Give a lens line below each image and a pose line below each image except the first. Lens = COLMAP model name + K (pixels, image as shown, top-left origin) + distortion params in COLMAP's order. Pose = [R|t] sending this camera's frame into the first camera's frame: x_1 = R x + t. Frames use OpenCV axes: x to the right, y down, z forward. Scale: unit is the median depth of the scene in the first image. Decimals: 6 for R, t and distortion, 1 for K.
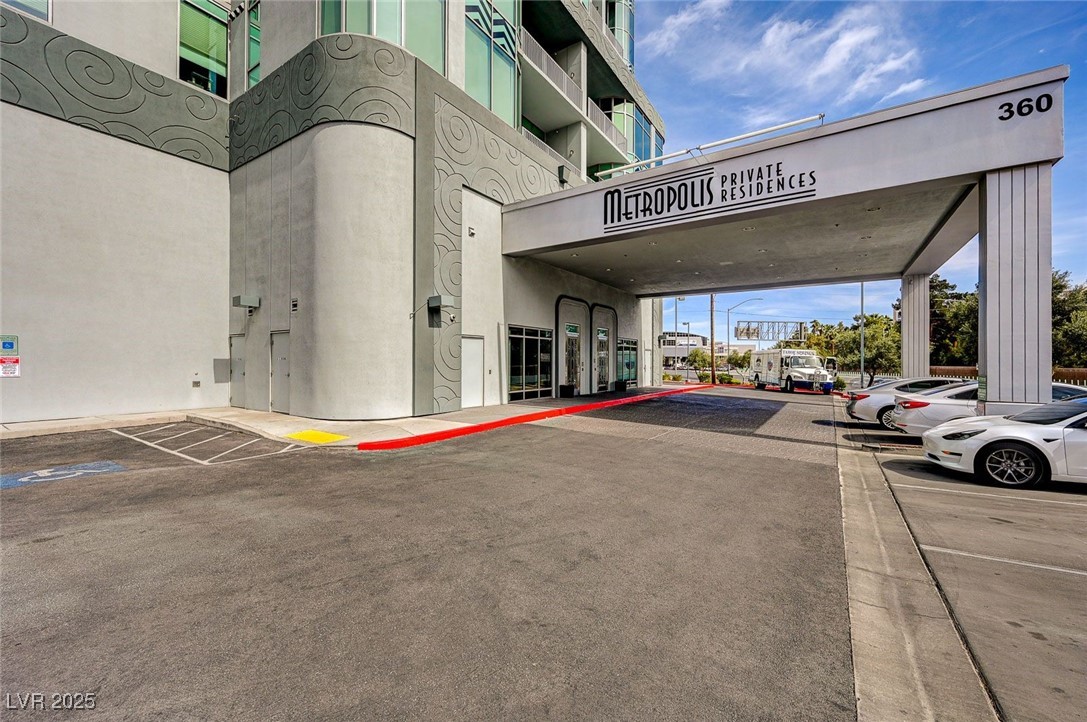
lens RADIAL K [[433.7, 0, 539.7], [0, 433.7, 361.2], [0, 0, 1]] dist [-0.000673, 0.000023]
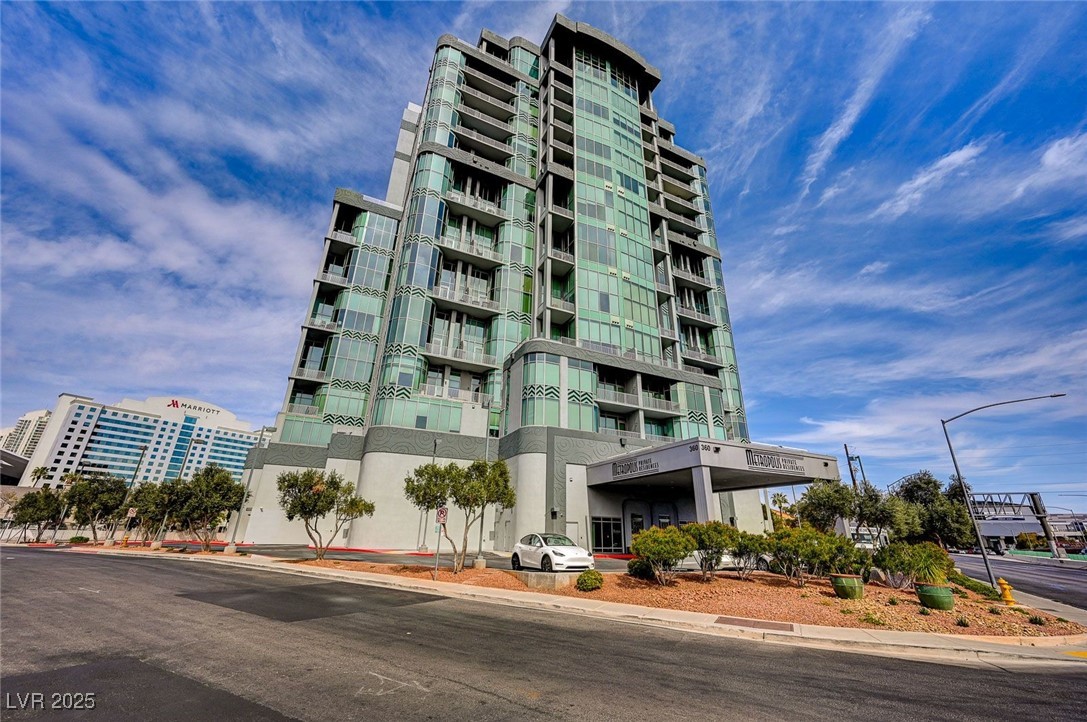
lens RADIAL K [[433.7, 0, 547.4], [0, 433.7, 360.5], [0, 0, 1]] dist [-0.000673, 0.000023]
pose [[0.858671, -0.185561, -0.477757, 1.022392], [-0.008700, 0.926747, -0.375585, 0.016924], [0.512454, 0.326661, 0.794156, -1.284716]]
